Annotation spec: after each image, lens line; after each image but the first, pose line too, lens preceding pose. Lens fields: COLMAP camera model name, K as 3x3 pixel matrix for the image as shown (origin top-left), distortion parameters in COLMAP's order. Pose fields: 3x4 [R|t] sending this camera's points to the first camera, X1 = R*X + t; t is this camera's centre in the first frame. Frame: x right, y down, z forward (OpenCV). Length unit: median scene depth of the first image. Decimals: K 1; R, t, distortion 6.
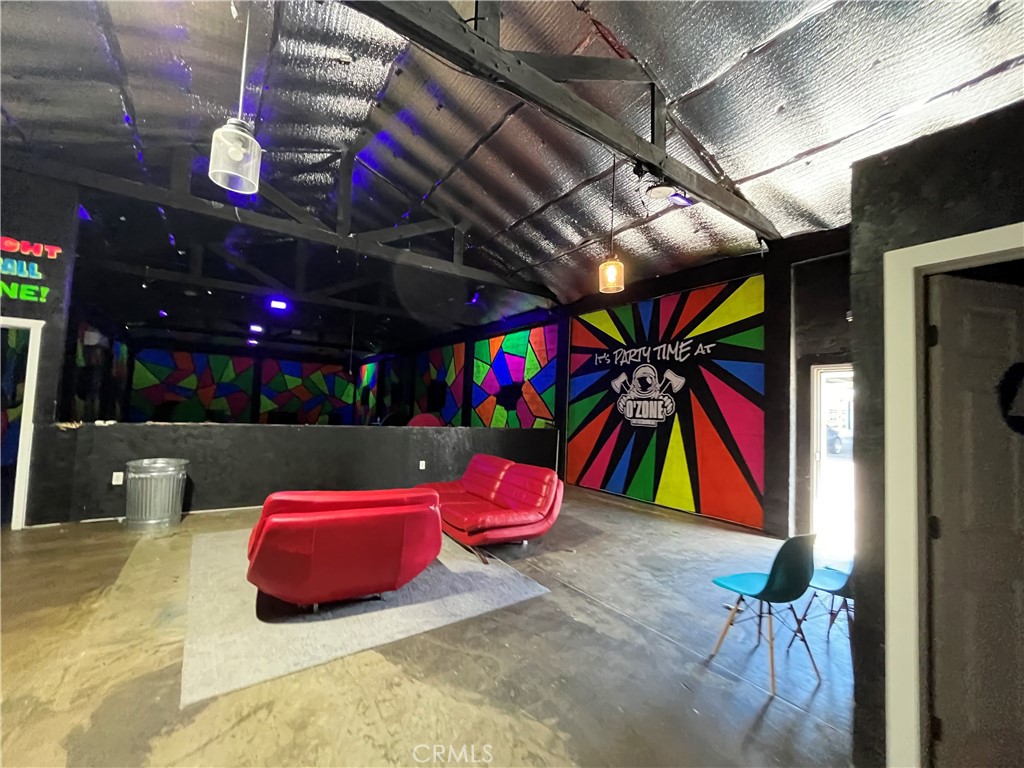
lens RADIAL K [[412.9, 0, 510.7], [0, 412.9, 385.3], [0, 0, 1]] dist [-0.004130, -0.000055]
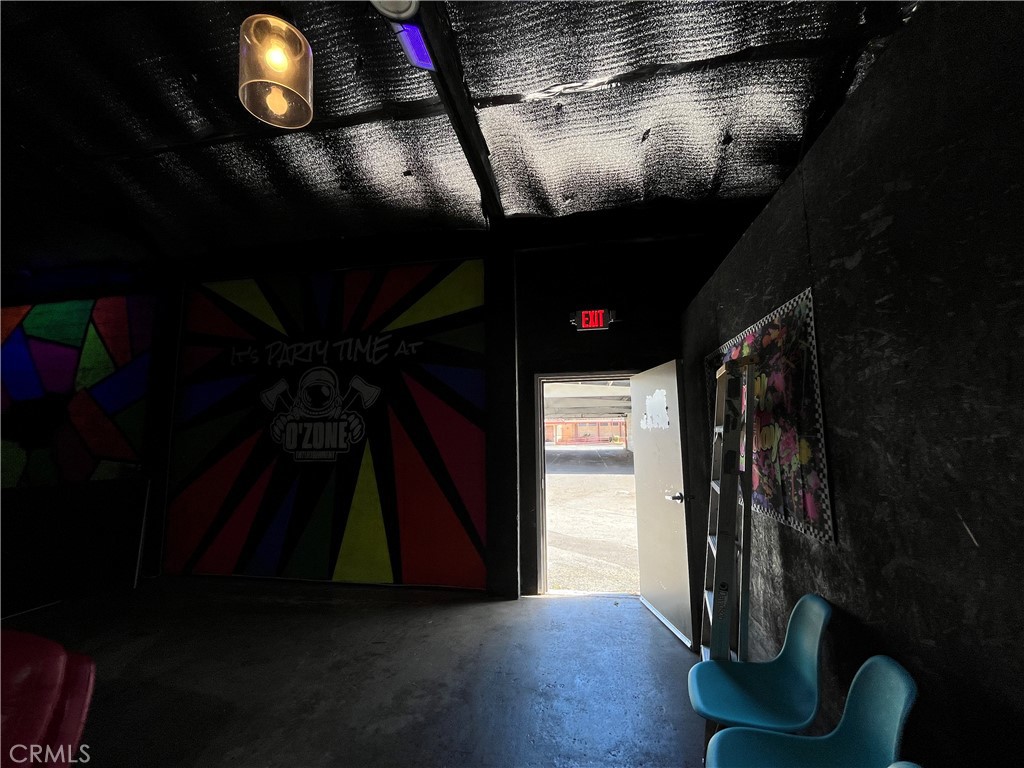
lens RADIAL K [[412.9, 0, 510.3], [0, 412.9, 387.5], [0, 0, 1]] dist [-0.004130, -0.000055]
pose [[0.704886, 0.035775, 0.708418, 0.071389], [0.000027, 0.998726, -0.050461, 0.014850], [-0.709320, 0.035588, 0.703987, 0.305601]]
